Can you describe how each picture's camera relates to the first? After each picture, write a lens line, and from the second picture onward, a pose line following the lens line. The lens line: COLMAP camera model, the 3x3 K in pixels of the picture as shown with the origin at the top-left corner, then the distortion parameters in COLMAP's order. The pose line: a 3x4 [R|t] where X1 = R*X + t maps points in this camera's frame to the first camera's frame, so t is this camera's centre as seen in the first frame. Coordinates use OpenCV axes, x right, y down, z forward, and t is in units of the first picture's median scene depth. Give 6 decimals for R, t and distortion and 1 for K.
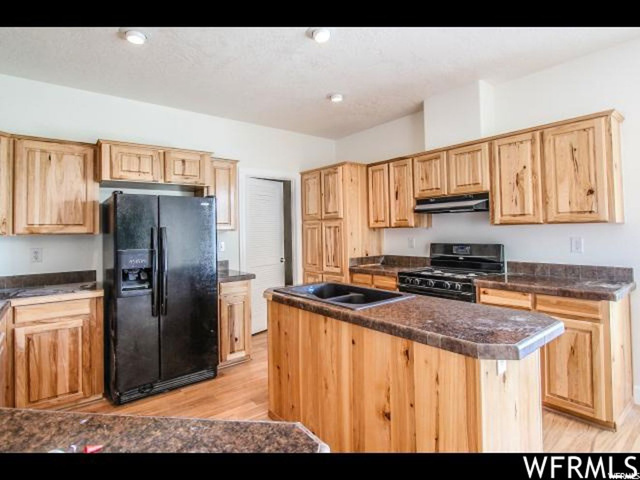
lens RADIAL K [[335.4, 0, 320.1], [0, 335.4, 218.4], [0, 0, 1]] dist [-0.001176, 0.000120]
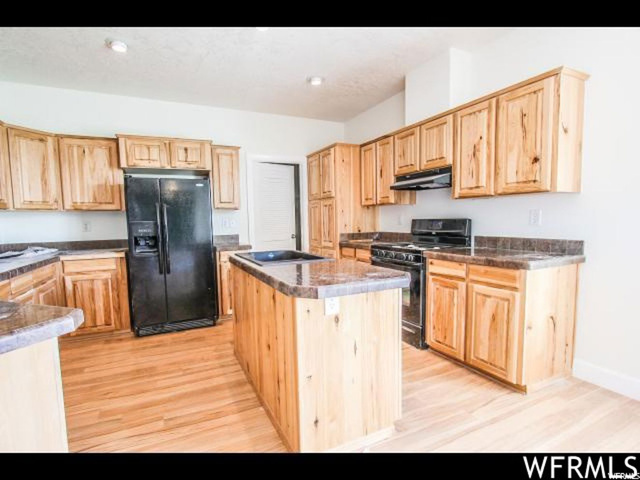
lens RADIAL K [[323.3, 0, 320.0], [0, 323.3, 240.0], [0, 0, 1]] dist [0.002298, 0.000058]
pose [[0.974093, 0.014059, -0.225711, 0.366092], [0.010267, 0.994287, 0.106242, 0.037263], [0.225915, -0.105807, 0.968384, -0.046606]]
